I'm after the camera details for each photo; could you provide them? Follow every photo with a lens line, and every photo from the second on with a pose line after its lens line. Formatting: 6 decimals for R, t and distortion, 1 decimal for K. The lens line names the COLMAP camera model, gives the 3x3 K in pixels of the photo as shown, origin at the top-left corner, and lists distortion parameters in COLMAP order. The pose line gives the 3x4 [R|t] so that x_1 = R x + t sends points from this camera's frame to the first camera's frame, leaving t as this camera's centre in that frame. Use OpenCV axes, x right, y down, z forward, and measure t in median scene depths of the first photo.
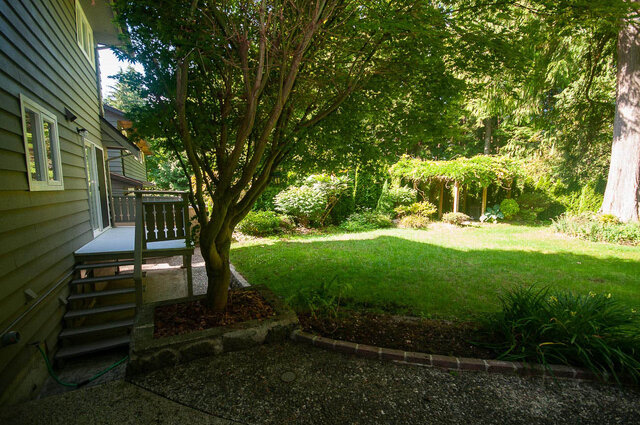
lens RADIAL K [[282.7, 0, 323.2], [0, 282.7, 218.6], [0, 0, 1]] dist [0.000046, -0.000772]
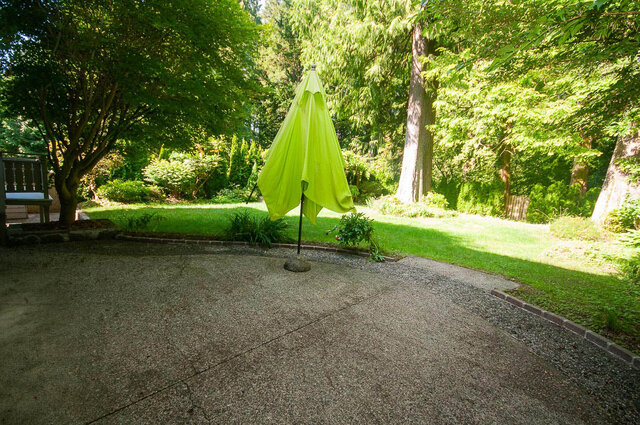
lens RADIAL K [[294.3, 0, 322.1], [0, 294.3, 217.7], [0, 0, 1]] dist [0.013444, -0.010749]
pose [[0.952926, 0.026916, 0.302005, 0.144546], [-0.040940, 0.998352, 0.040202, 0.039174], [-0.300426, -0.050674, 0.952458, -0.303988]]
